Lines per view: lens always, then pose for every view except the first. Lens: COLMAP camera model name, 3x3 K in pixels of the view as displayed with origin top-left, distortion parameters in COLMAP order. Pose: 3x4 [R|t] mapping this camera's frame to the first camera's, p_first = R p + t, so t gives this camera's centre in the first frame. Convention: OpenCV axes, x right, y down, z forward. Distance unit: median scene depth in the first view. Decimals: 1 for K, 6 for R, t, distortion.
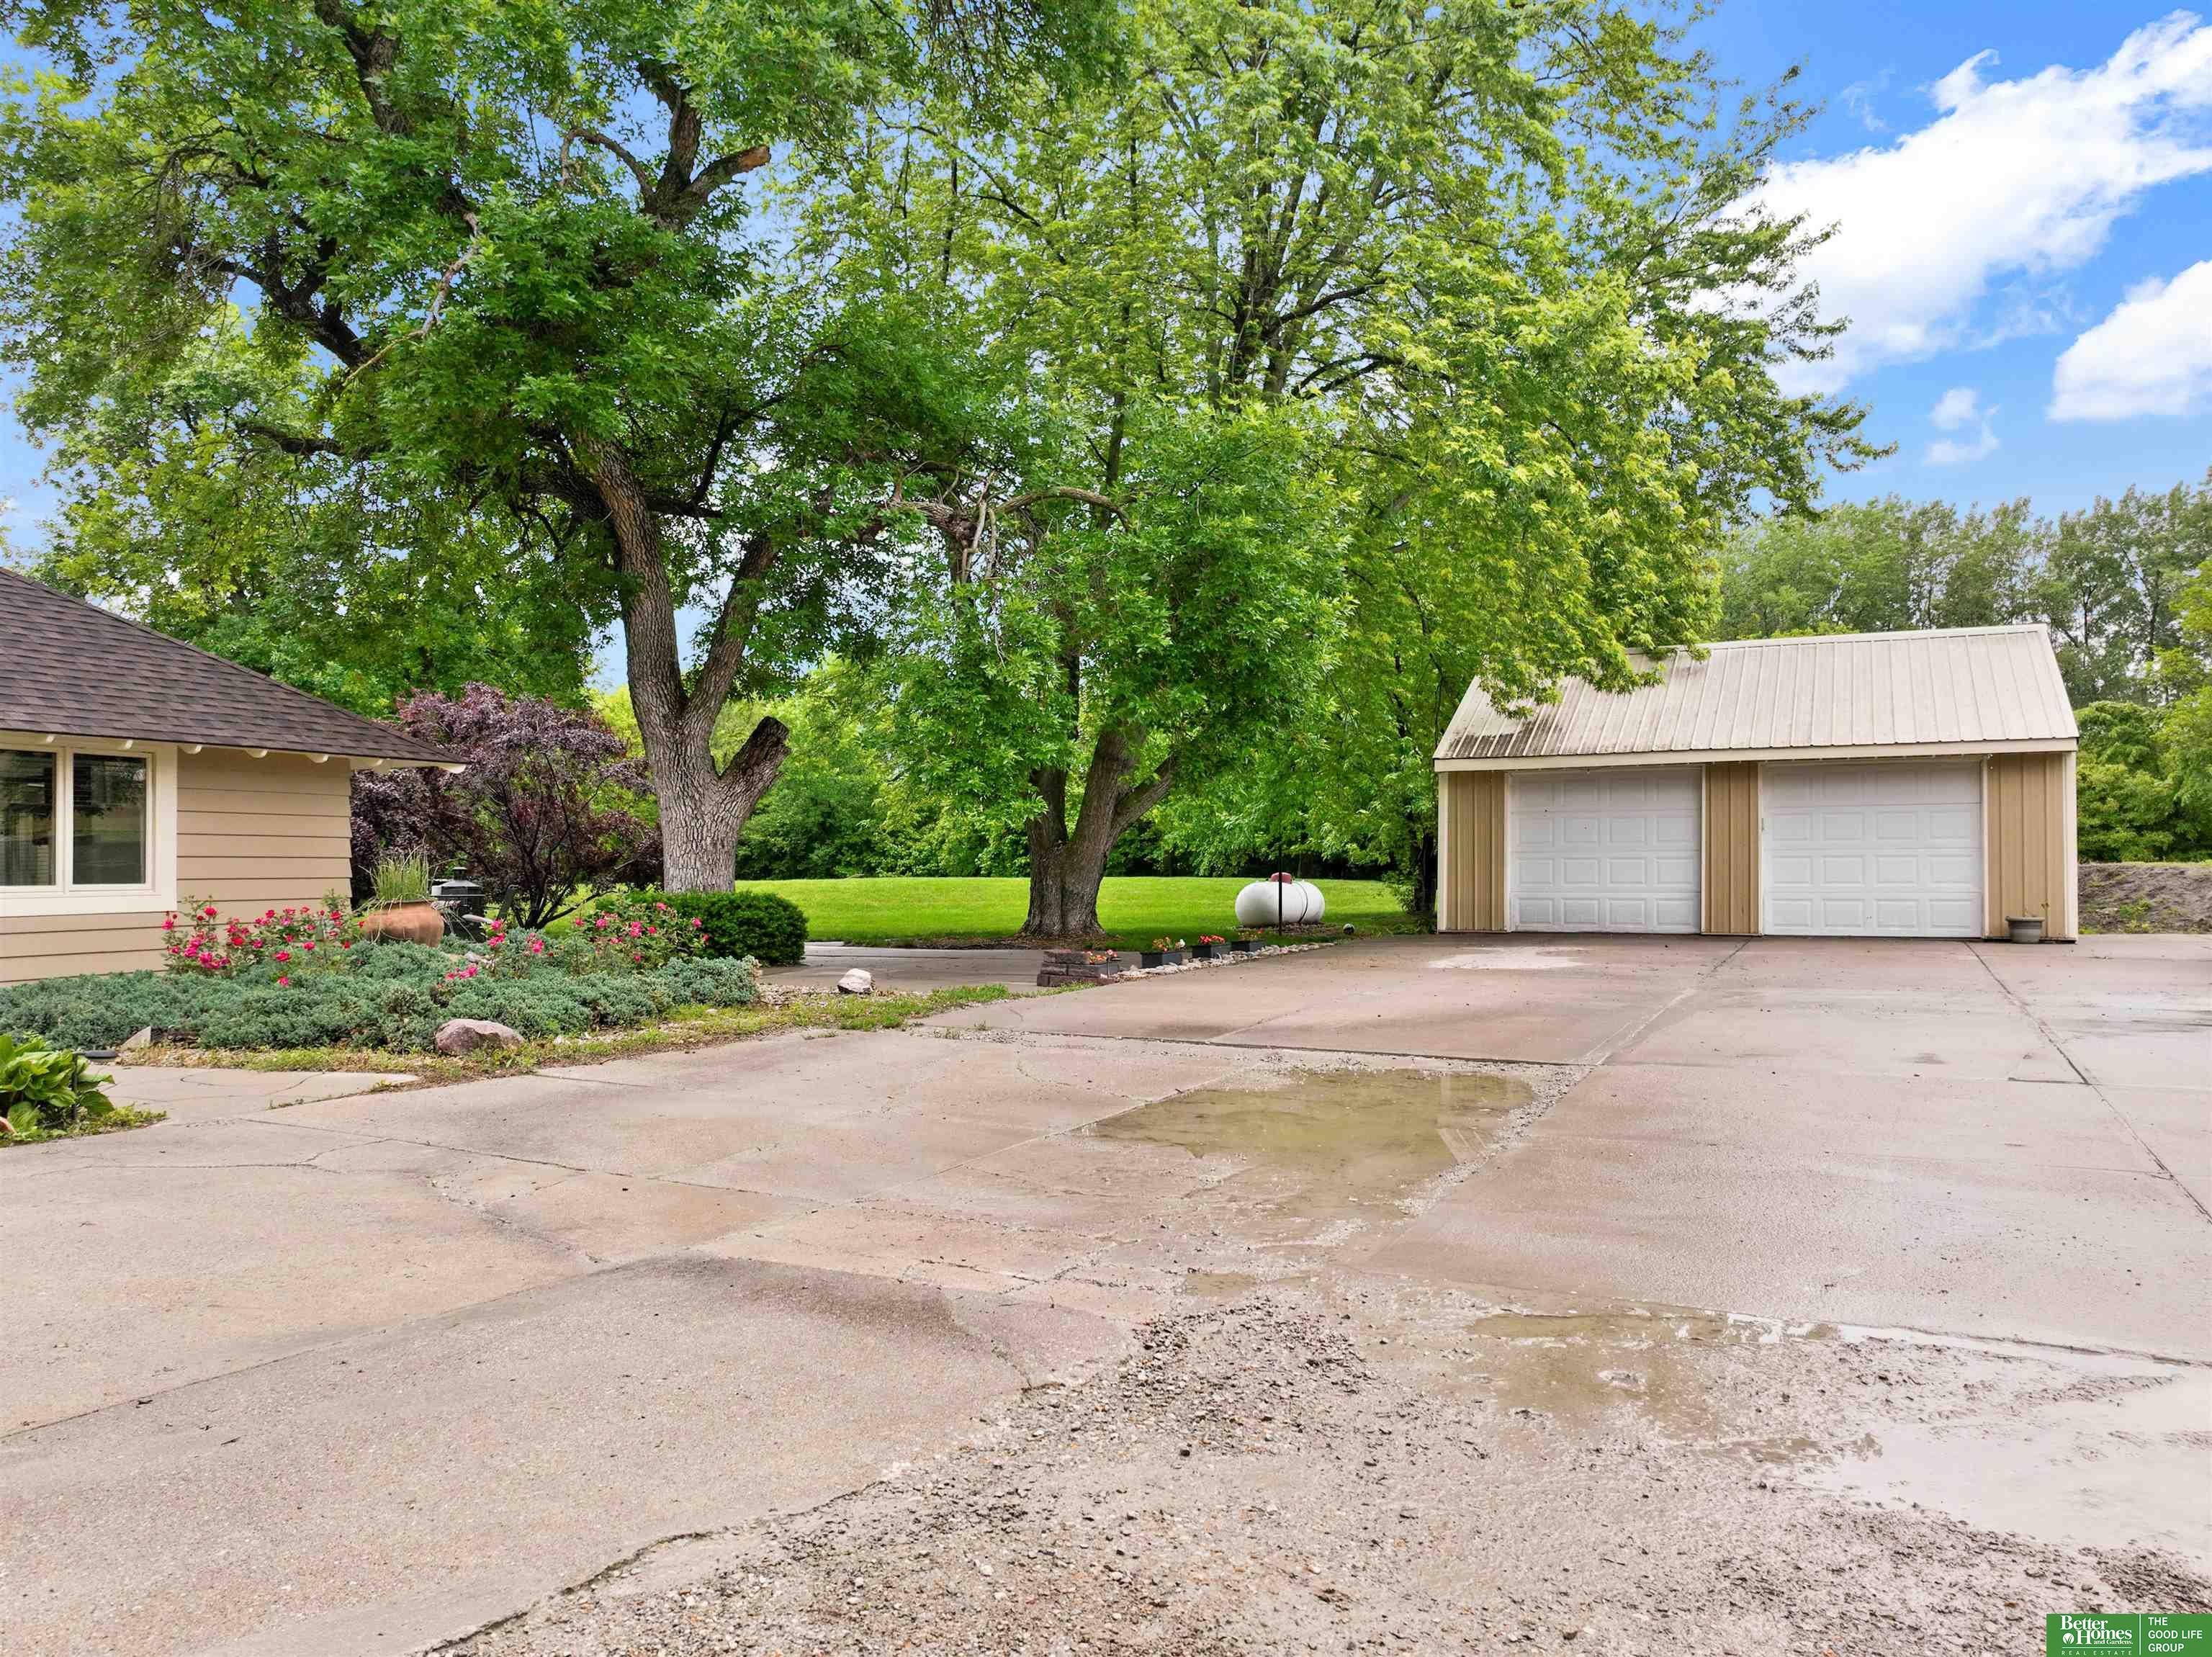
lens RADIAL K [[1568.6, 0, 1150.2], [0, 1568.6, 841.8], [0, 0, 1]] dist [-0.005126, 0.025462]
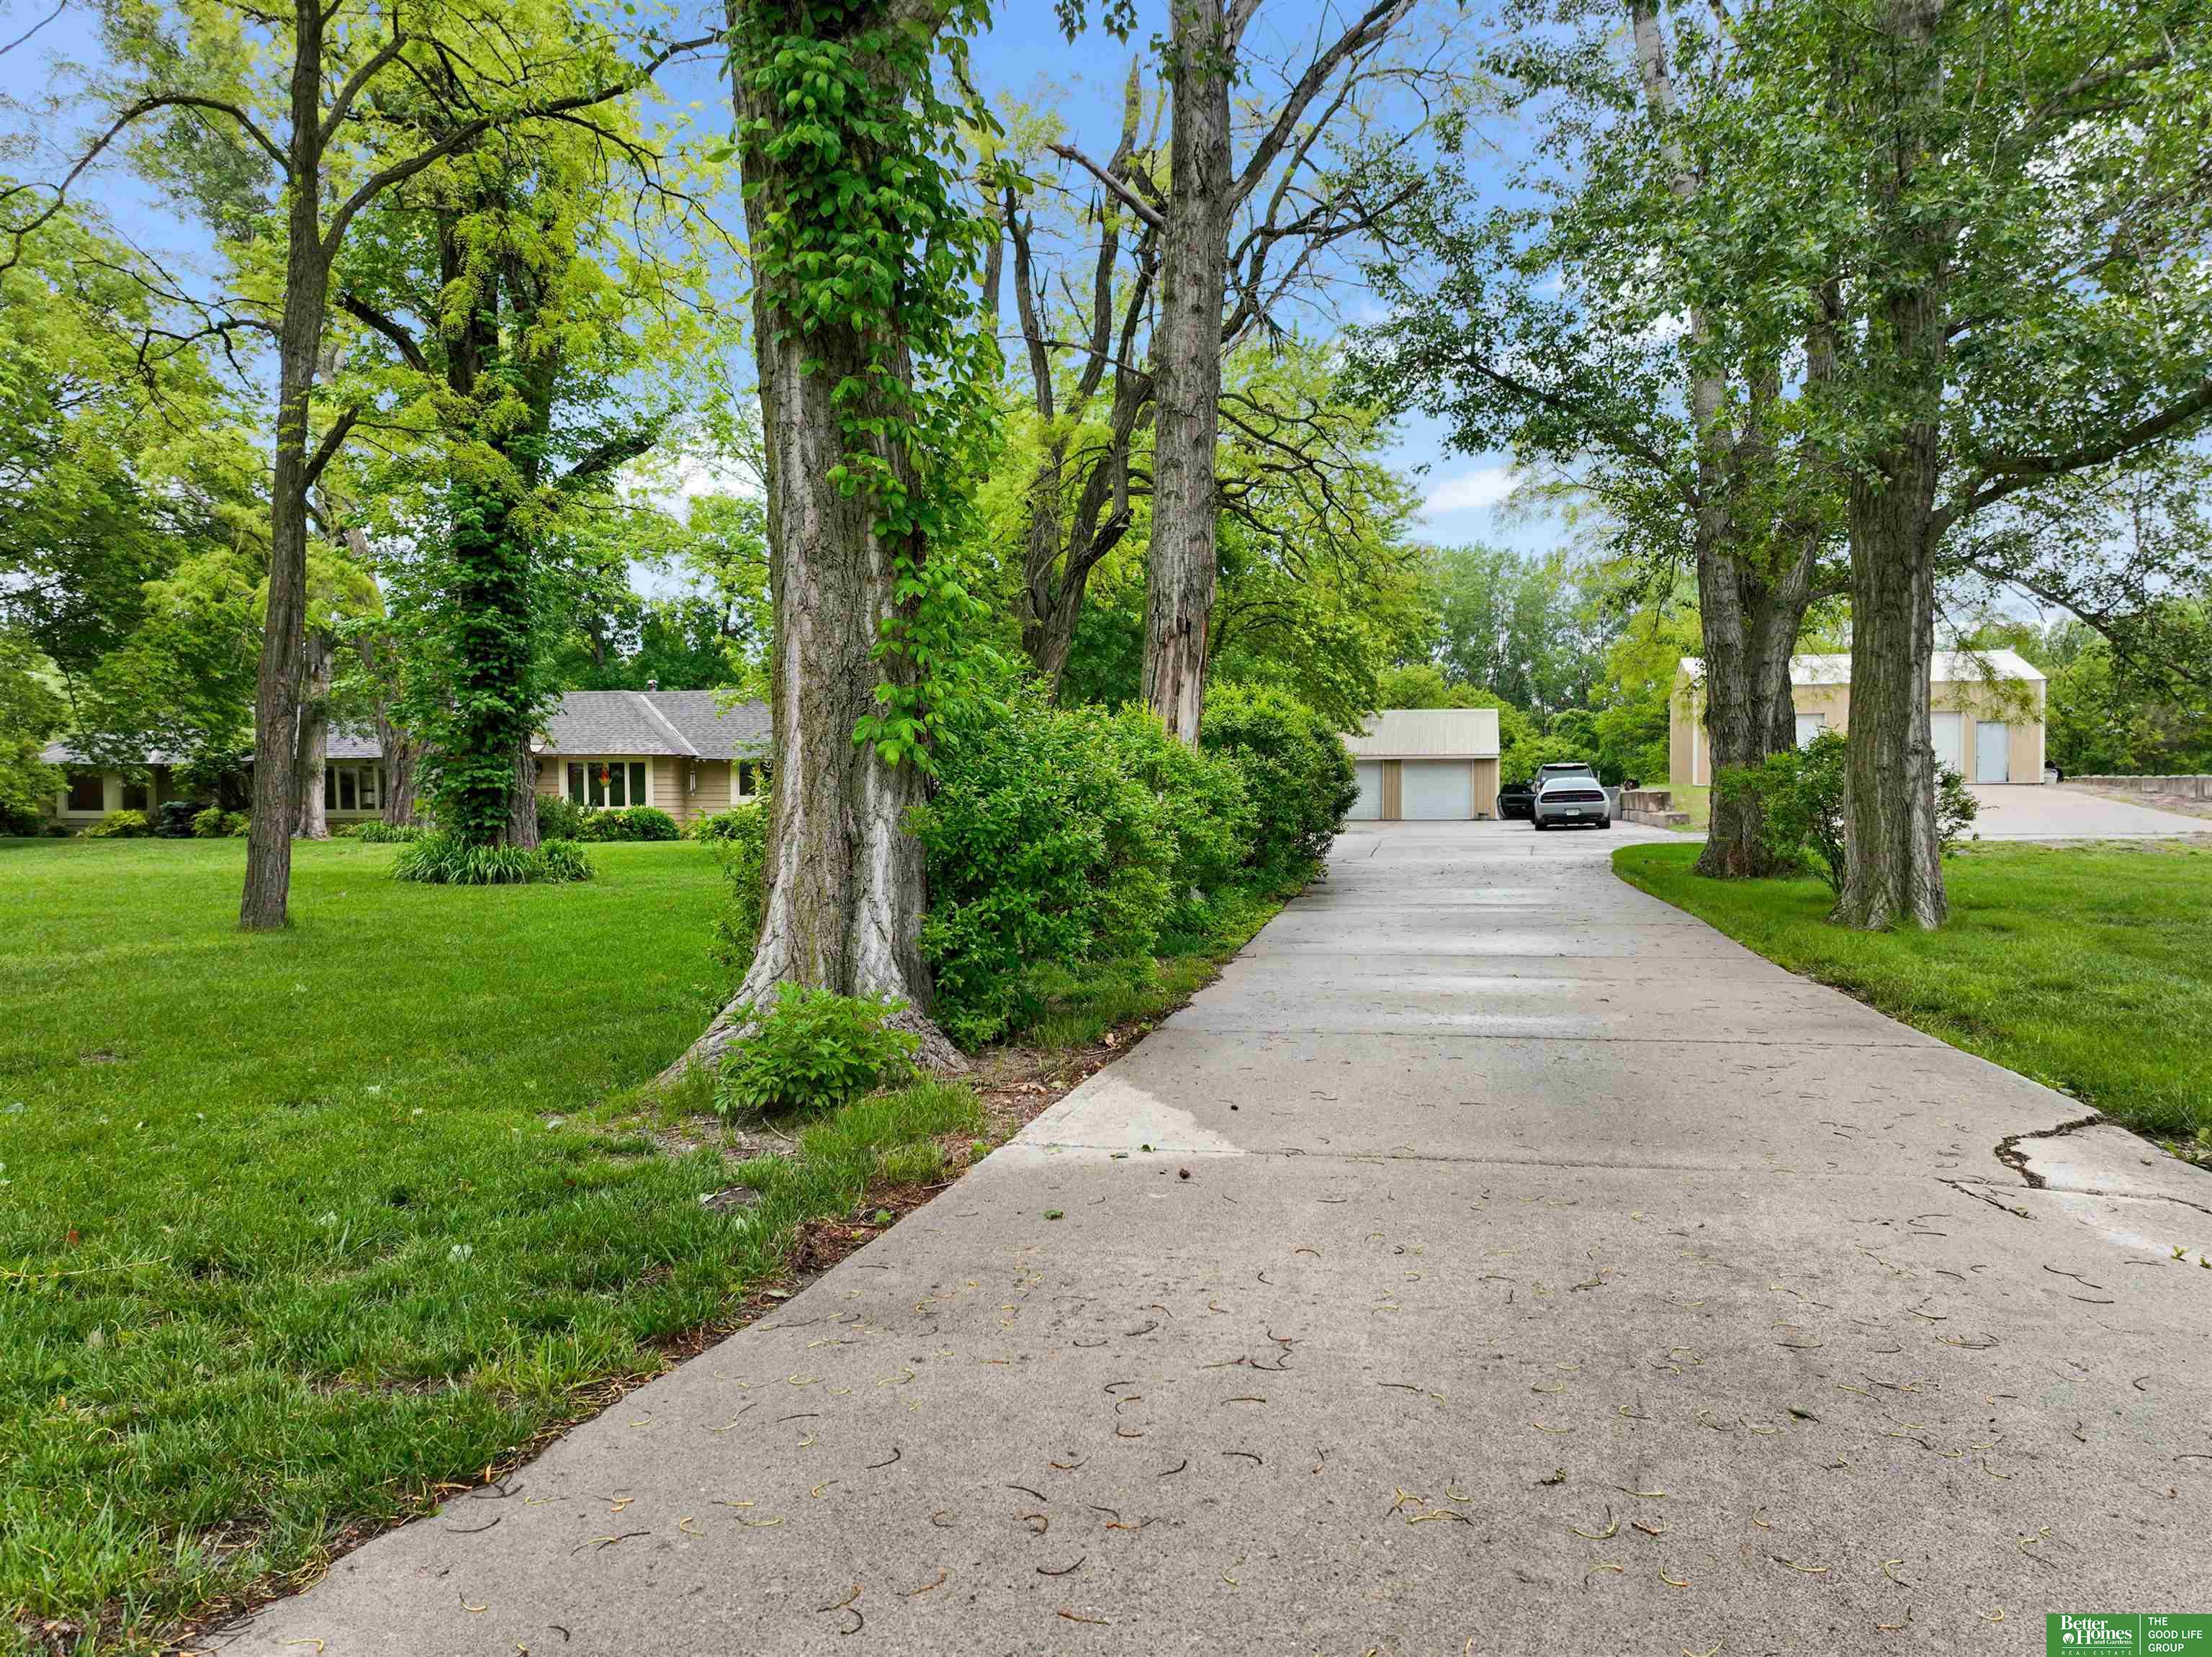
lens RADIAL K [[1568.6, 0, 1113.4], [0, 1568.6, 829.8], [0, 0, 1]] dist [-0.005126, 0.025462]
pose [[0.979843, -0.002426, 0.199752, -0.631922], [-0.003763, 0.999525, 0.030598, -0.006453], [-0.199732, -0.030733, 0.979369, -1.537427]]
